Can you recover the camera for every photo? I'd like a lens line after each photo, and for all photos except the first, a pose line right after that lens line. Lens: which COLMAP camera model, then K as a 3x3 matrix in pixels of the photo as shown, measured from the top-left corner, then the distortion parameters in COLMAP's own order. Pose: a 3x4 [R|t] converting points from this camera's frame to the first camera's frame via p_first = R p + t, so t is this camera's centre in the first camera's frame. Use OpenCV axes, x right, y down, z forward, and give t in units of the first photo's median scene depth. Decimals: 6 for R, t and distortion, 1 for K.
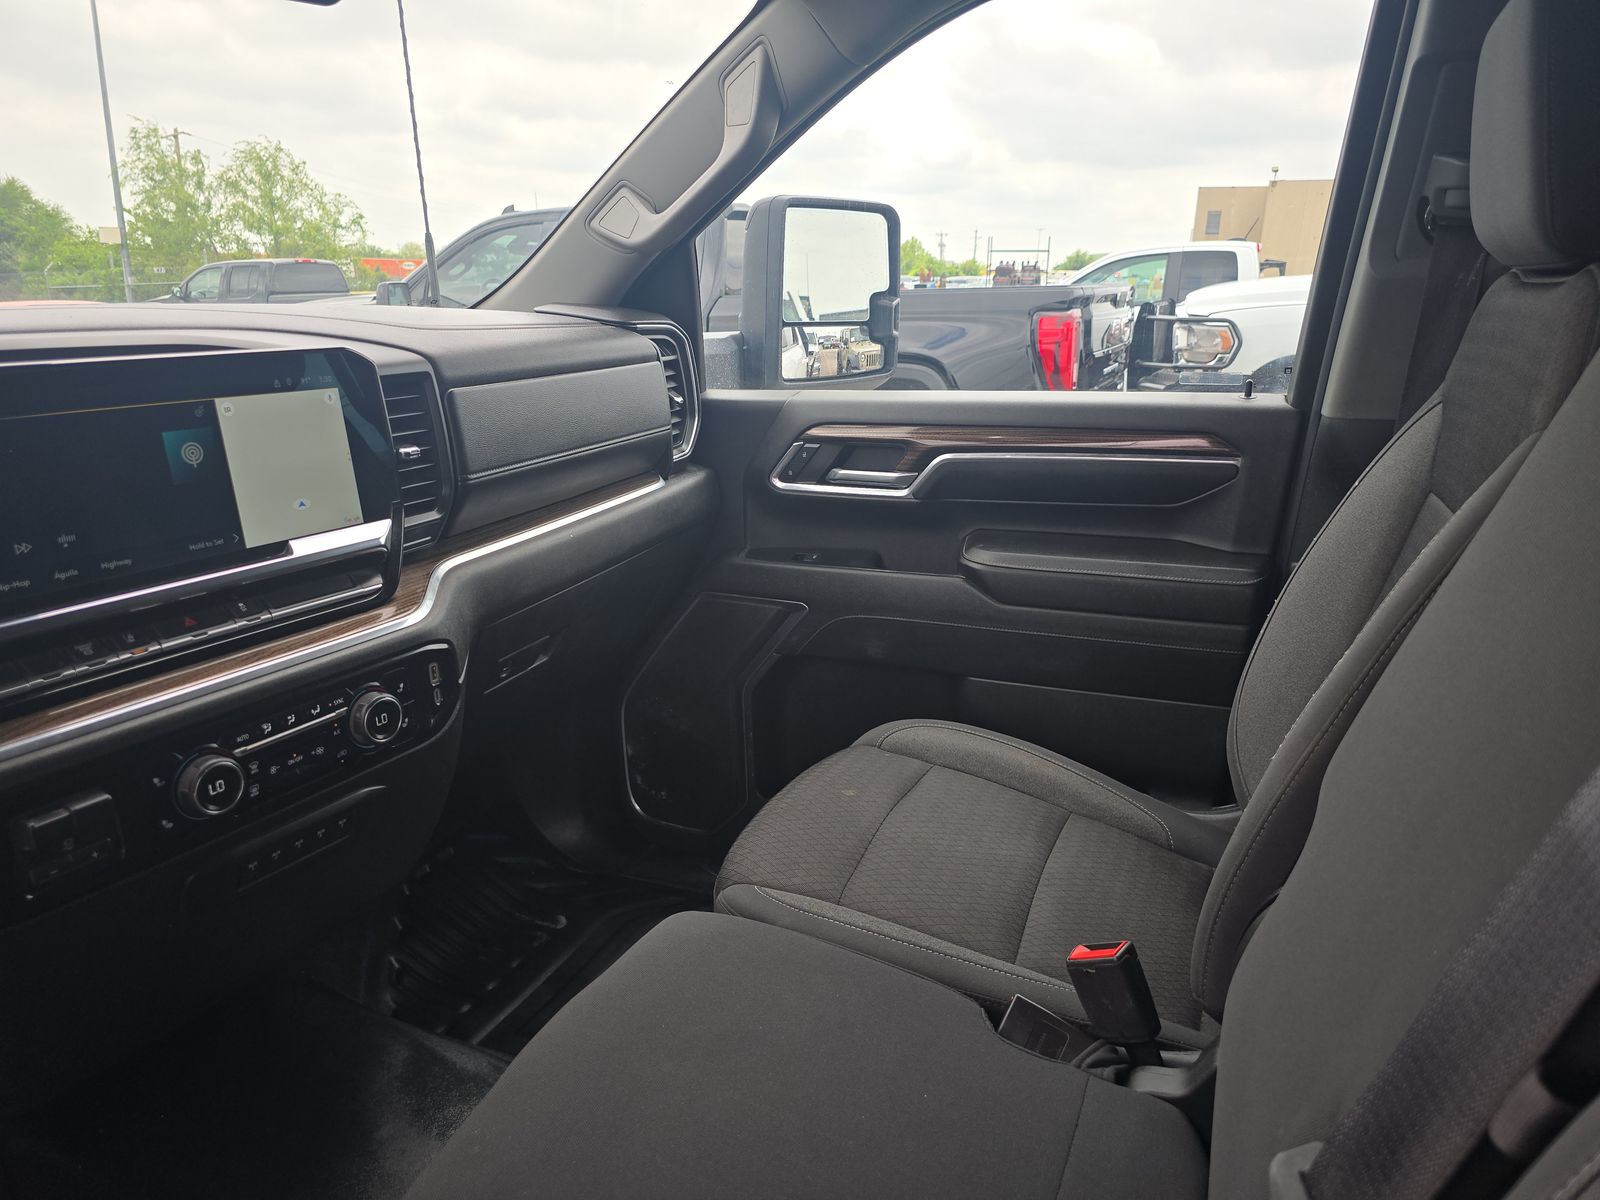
lens RADIAL K [[1067.2, 0, 805.5], [0, 1067.2, 589.7], [0, 0, 1]] dist [0.049405, -0.048257]
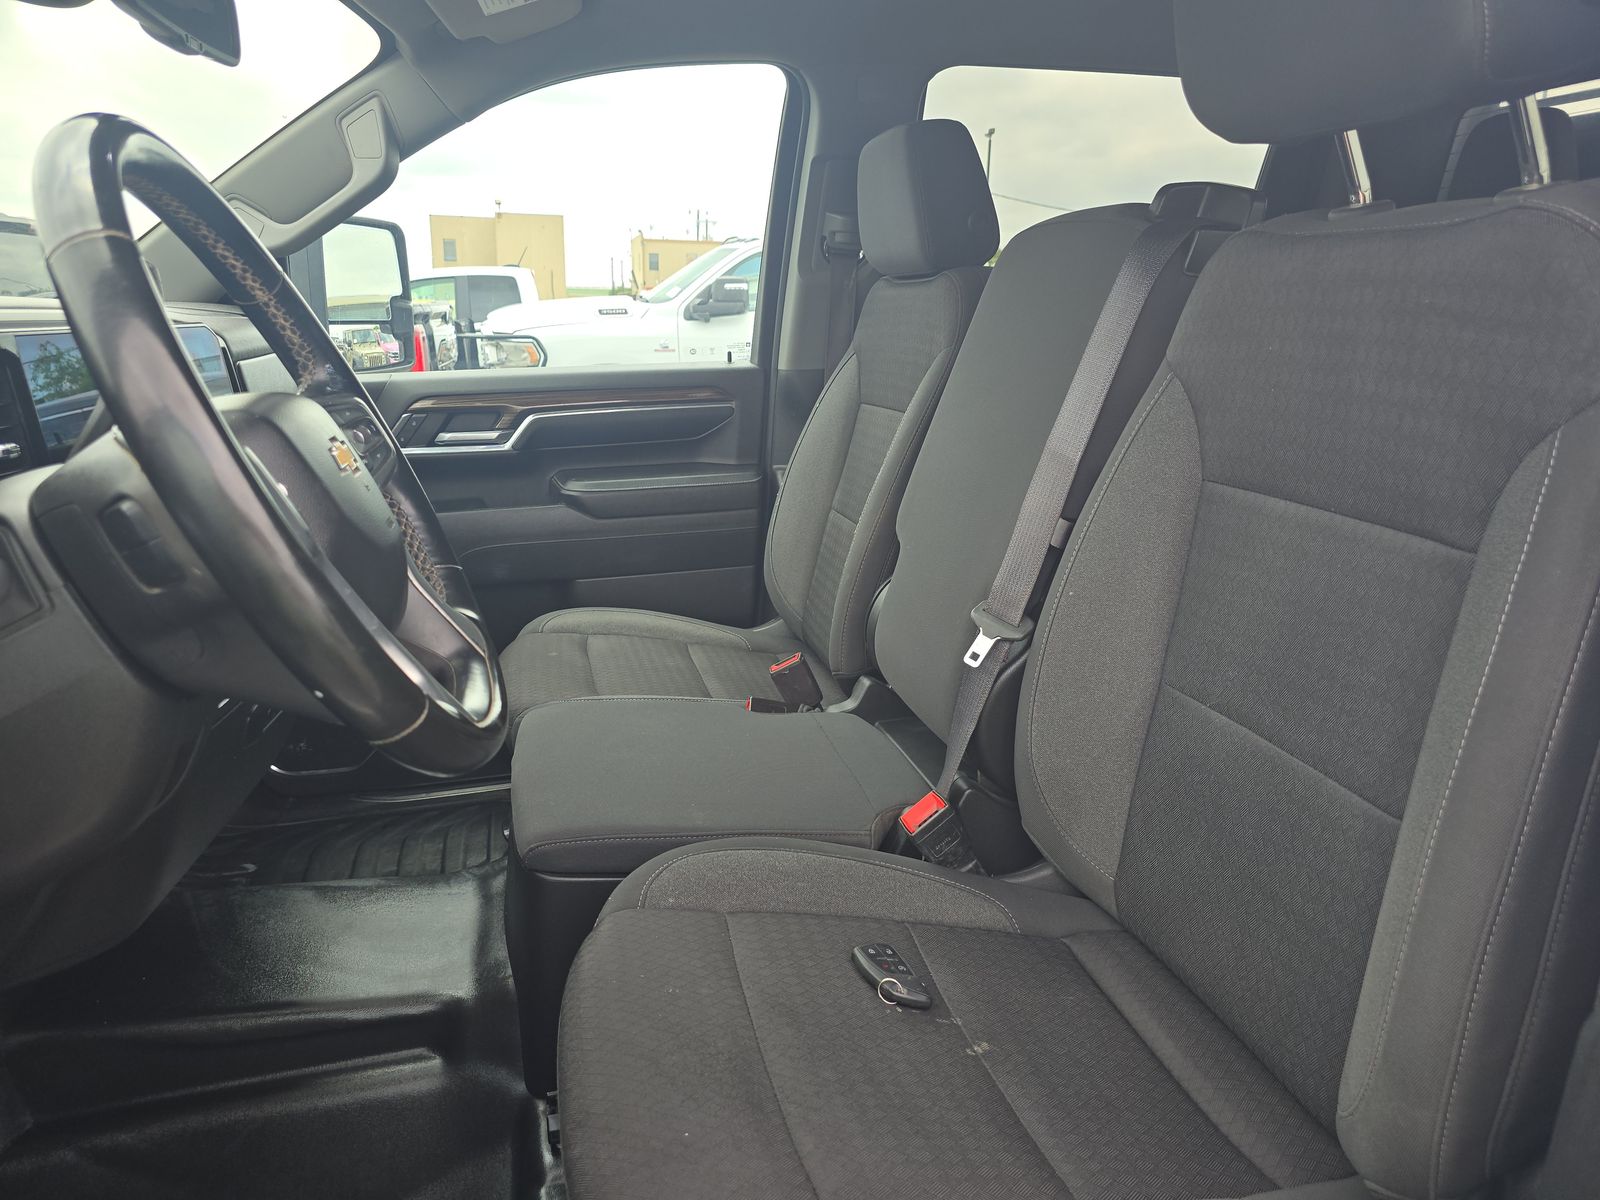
lens RADIAL K [[1067.2, 0, 796.9], [0, 1067.2, 586.2], [0, 0, 1]] dist [0.049405, -0.048257]
pose [[0.797840, -0.154599, 0.582709, -0.394281], [0.169012, 0.985158, 0.029964, 0.093268], [-0.578693, 0.074578, 0.812128, -0.236571]]
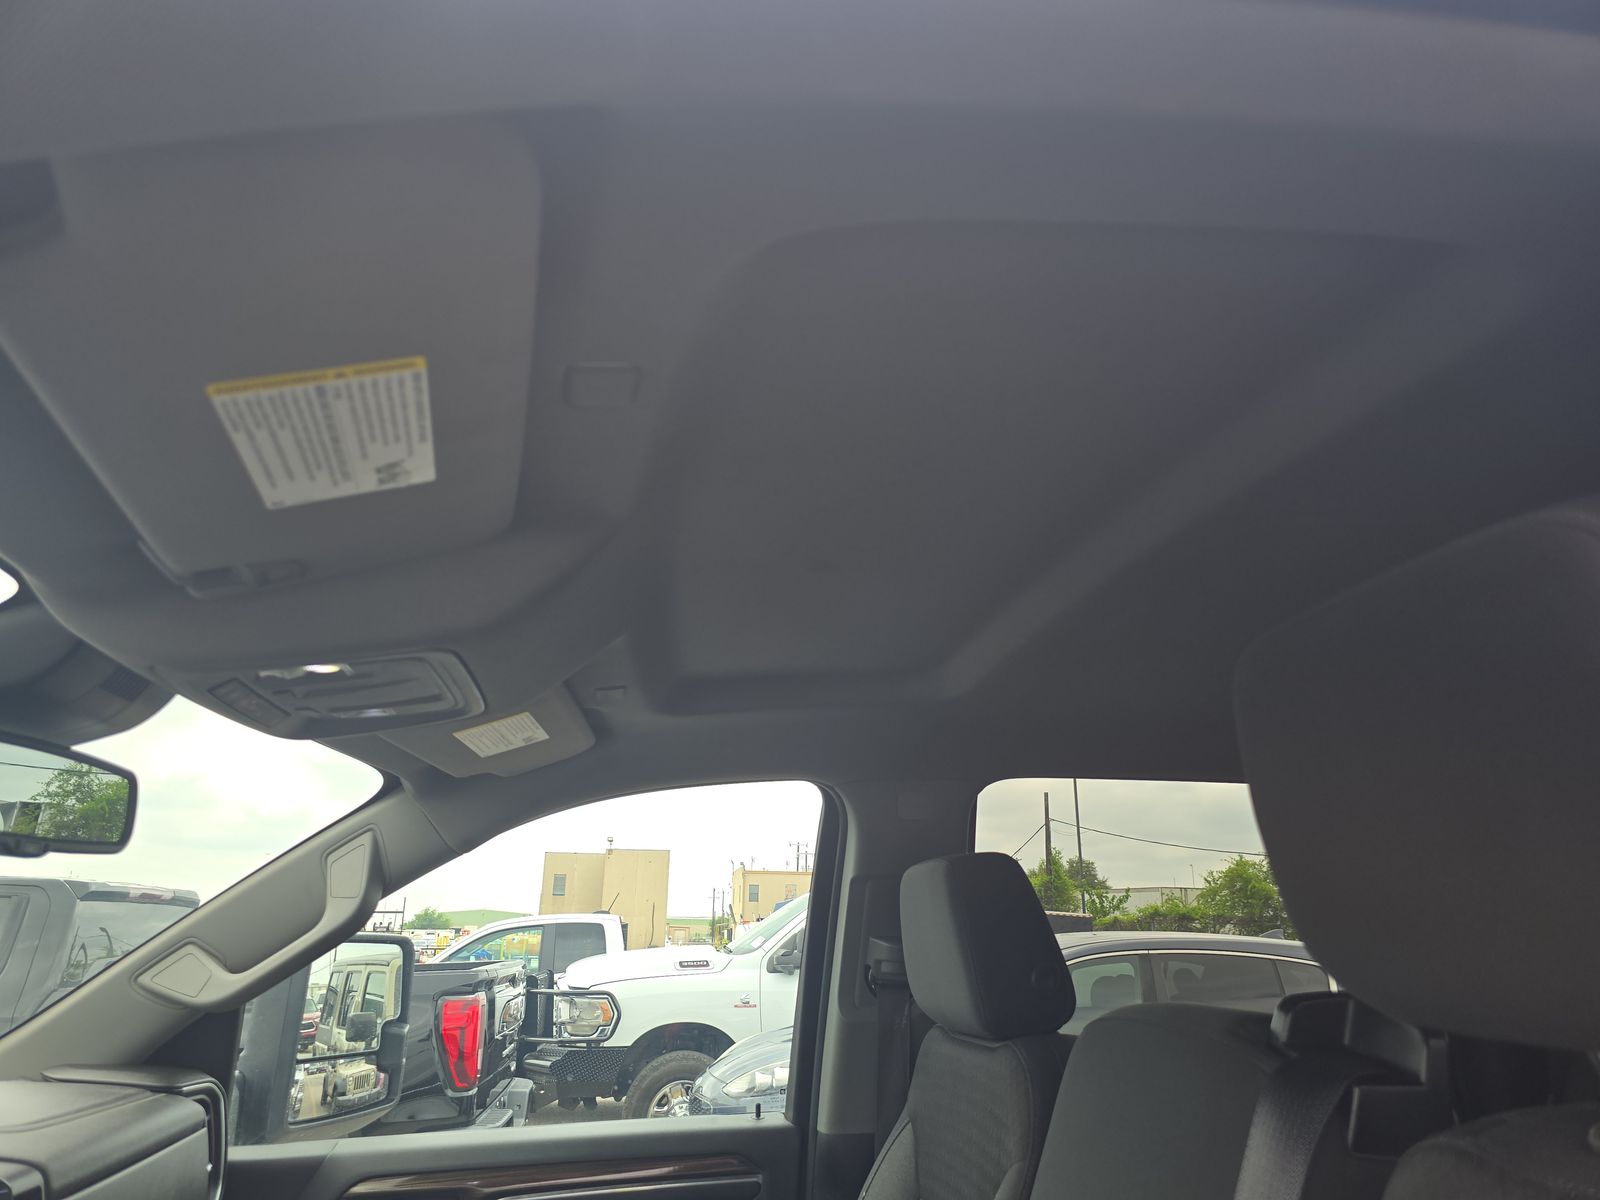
lens RADIAL K [[1067.2, 0, 792.4], [0, 1067.2, 595.1], [0, 0, 1]] dist [0.049405, -0.048257]
pose [[0.850642, 0.155621, 0.502186, -0.230599], [0.149782, 0.843870, -0.515217, -0.038026], [-0.503958, 0.513483, 0.694522, -0.153924]]
